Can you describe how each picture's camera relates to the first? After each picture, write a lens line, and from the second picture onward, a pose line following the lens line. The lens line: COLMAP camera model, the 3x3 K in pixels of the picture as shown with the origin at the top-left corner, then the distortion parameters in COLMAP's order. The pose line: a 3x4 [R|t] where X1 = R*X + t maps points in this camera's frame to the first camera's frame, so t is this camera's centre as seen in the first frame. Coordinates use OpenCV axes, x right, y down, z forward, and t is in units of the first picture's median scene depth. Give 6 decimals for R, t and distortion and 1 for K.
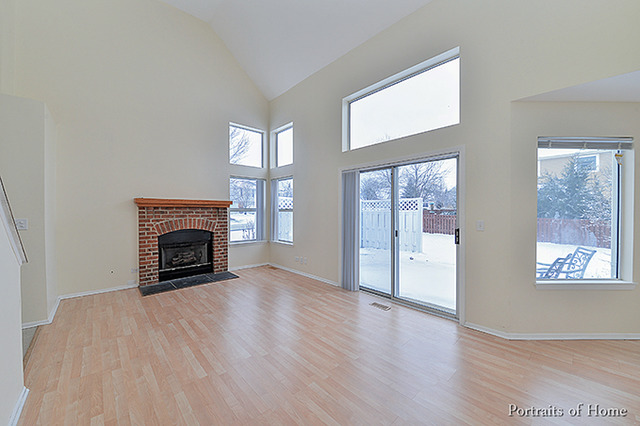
lens RADIAL K [[243.7, 0, 319.0], [0, 243.7, 214.3], [0, 0, 1]] dist [-0.019778, -0.001487]
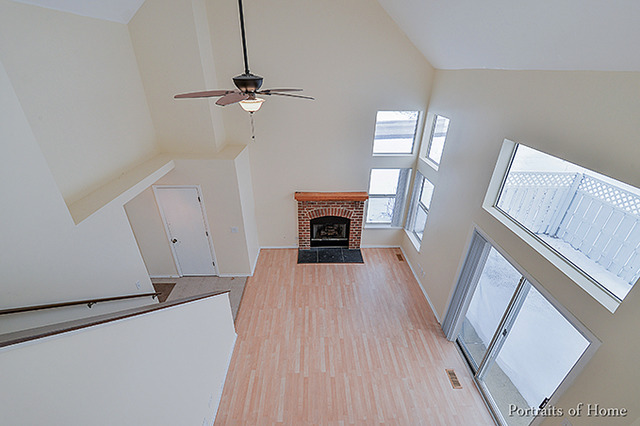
lens RADIAL K [[265.7, 0, 313.7], [0, 265.7, 208.7], [0, 0, 1]] dist [-0.014519, -0.000667]
pose [[0.743129, 0.308266, -0.593912, 0.231658], [-0.009001, 0.892089, 0.451770, -0.731493], [0.669088, -0.330378, 0.665712, 0.075410]]
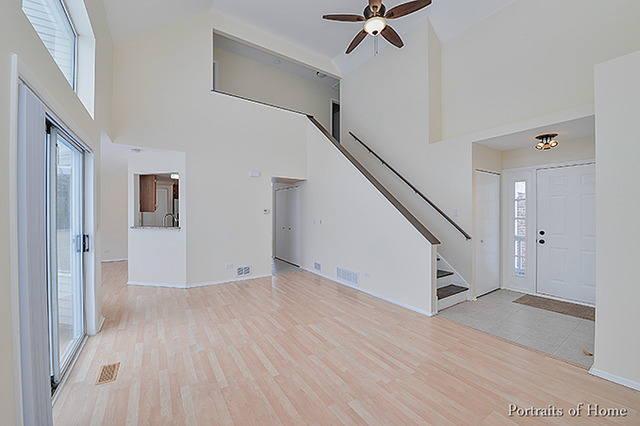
lens RADIAL K [[243.7, 0, 318.1], [0, 243.7, 213.3], [0, 0, 1]] dist [-0.019778, -0.001487]
pose [[-0.986891, -0.003724, 0.161344, -0.331883], [-0.000660, 0.999818, 0.019043, -0.028288], [-0.161385, 0.018687, -0.986715, 1.384686]]
